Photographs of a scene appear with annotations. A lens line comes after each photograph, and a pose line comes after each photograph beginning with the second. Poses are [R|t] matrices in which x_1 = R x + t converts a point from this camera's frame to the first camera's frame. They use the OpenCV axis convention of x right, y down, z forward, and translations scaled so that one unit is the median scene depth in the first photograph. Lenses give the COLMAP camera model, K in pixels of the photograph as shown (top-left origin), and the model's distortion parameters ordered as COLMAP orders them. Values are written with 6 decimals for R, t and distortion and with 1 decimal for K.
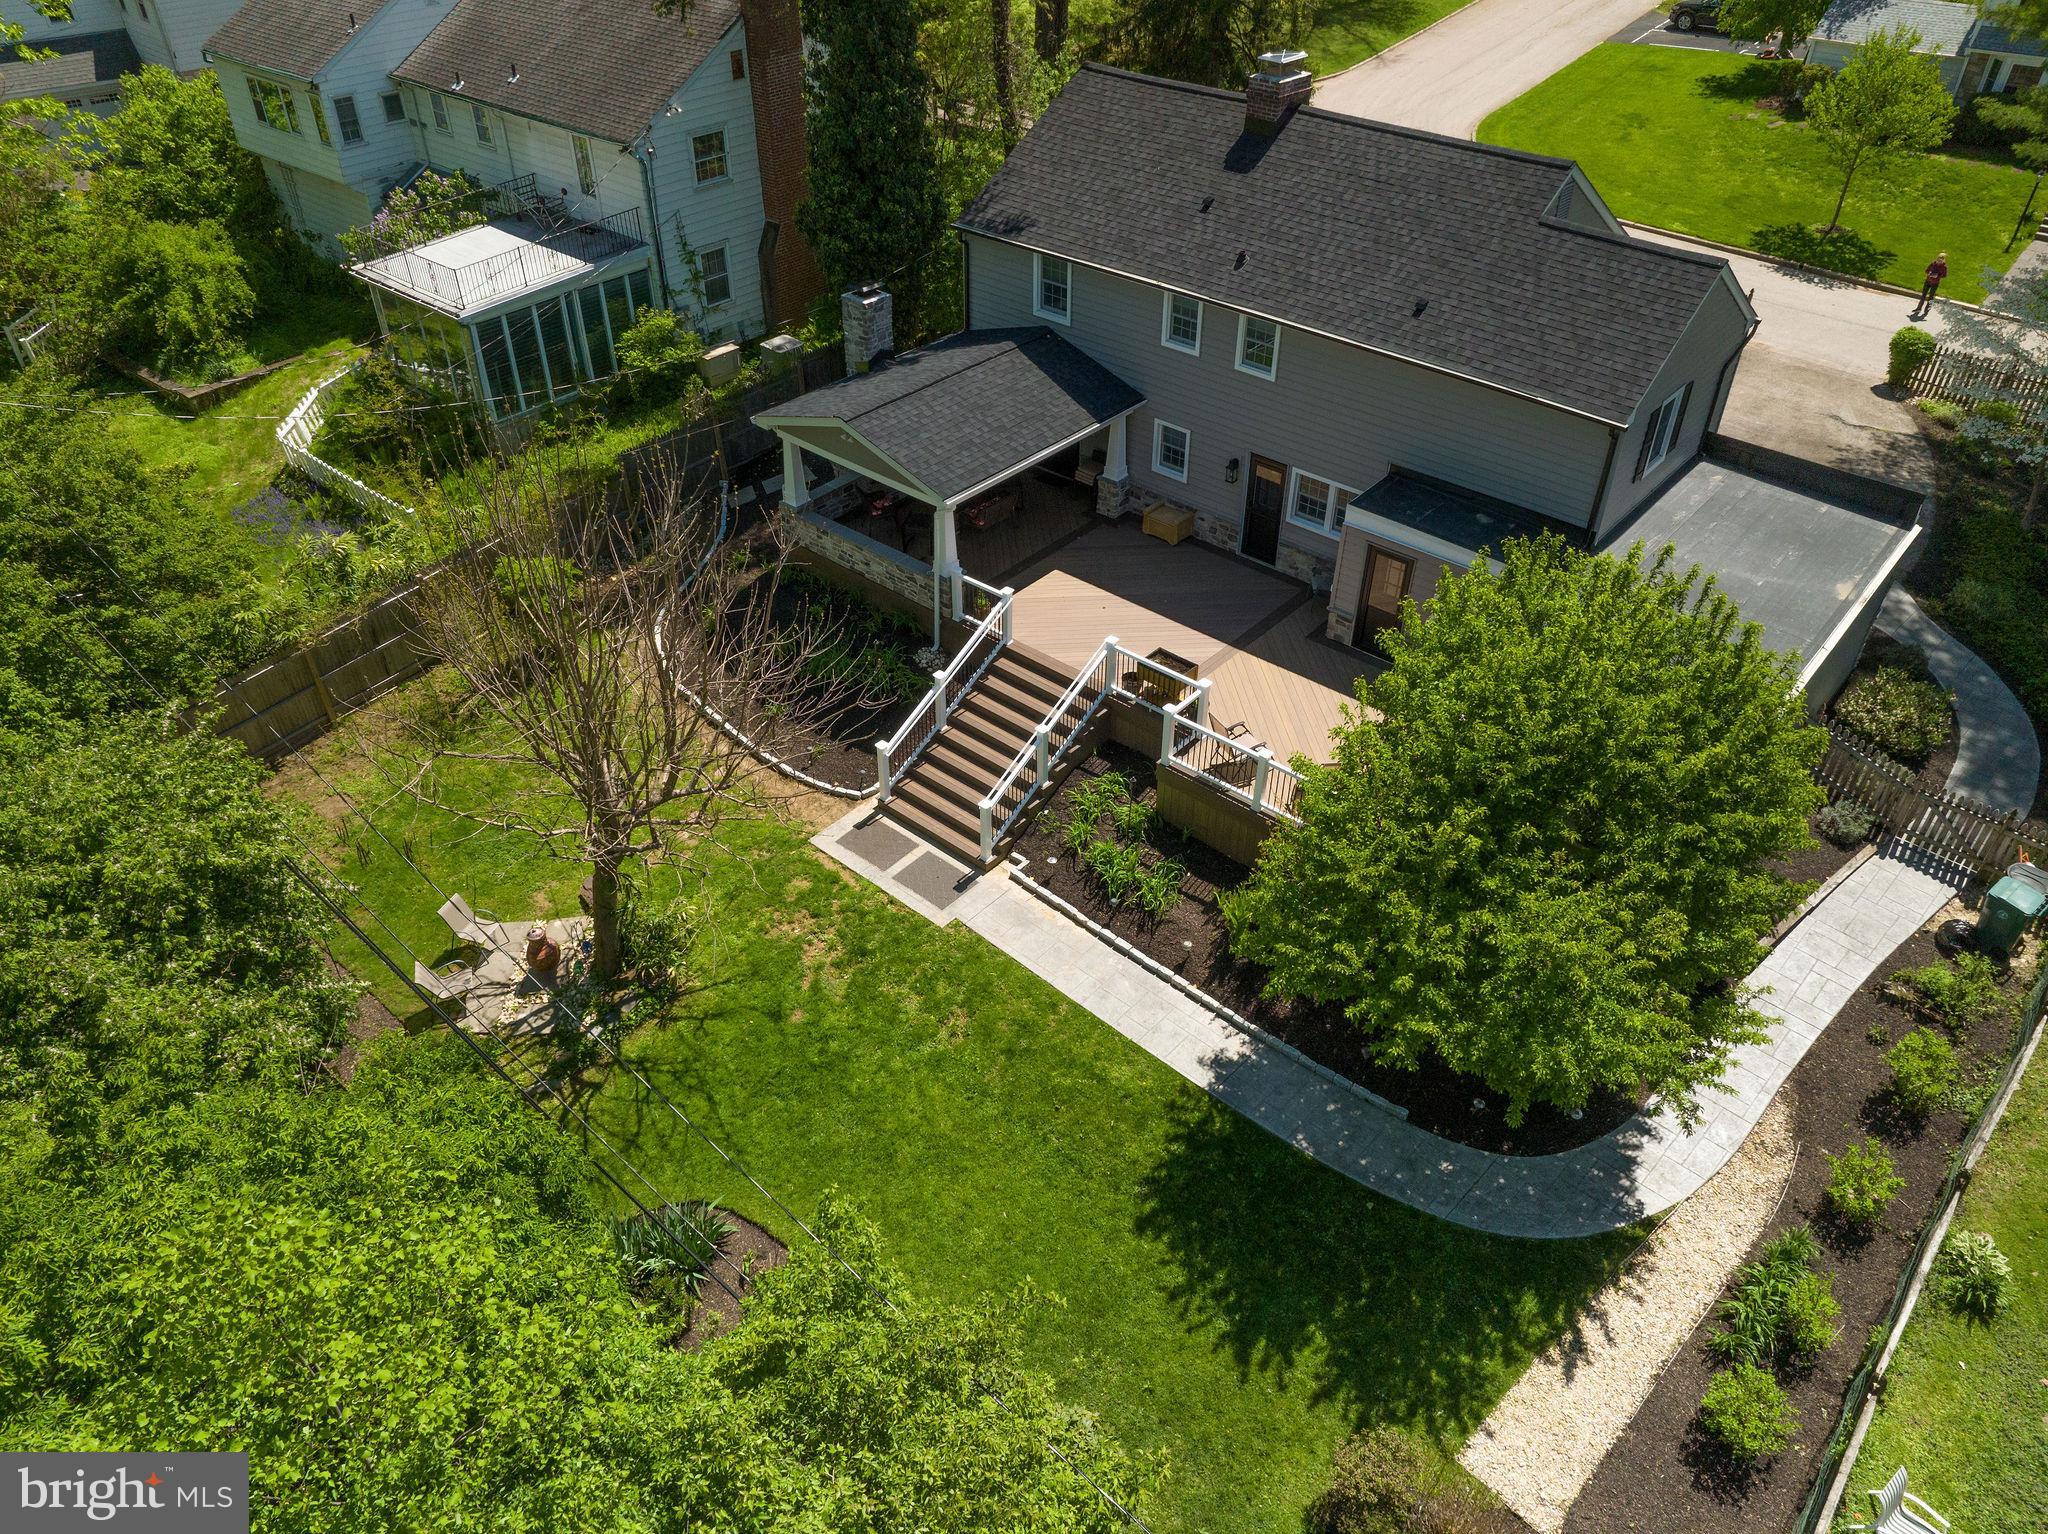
lens RADIAL K [[1451.3, 0, 1034.5], [0, 1451.3, 764.8], [0, 0, 1]] dist [-0.043436, 0.005952]
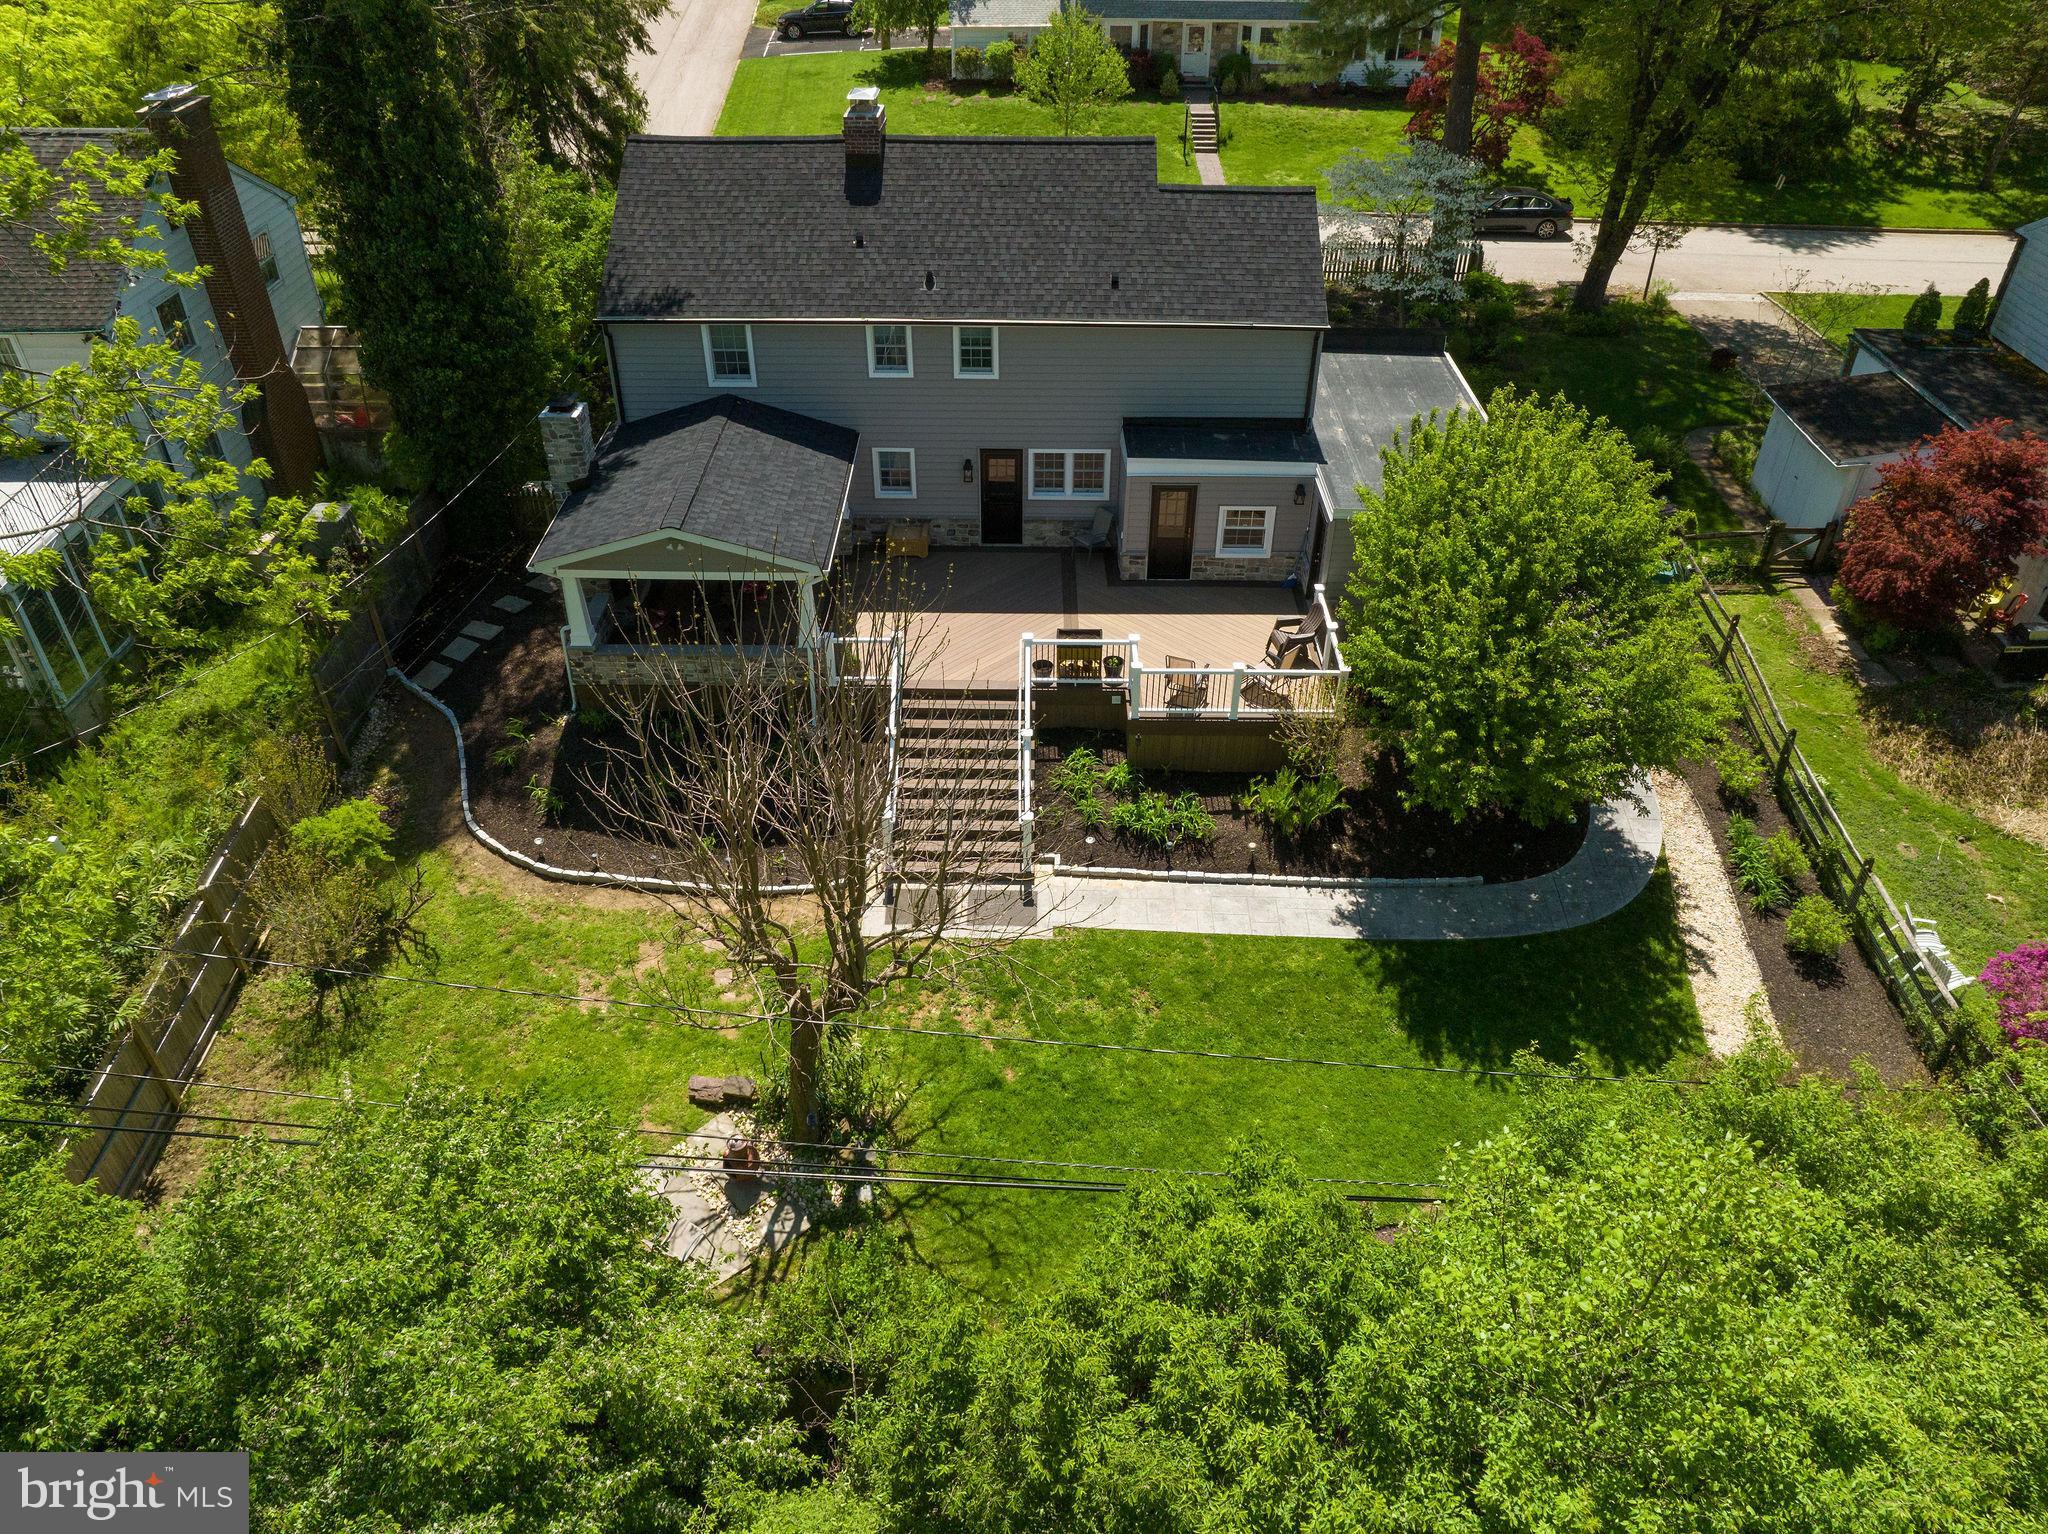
lens RADIAL K [[1451.3, 0, 1034.5], [0, 1451.3, 764.8], [0, 0, 1]] dist [-0.043436, 0.005952]
pose [[0.760800, -0.386730, 0.521175, -0.545388], [0.397385, 0.912509, 0.097021, -0.103135], [-0.513098, 0.133294, 0.847917, 0.106732]]
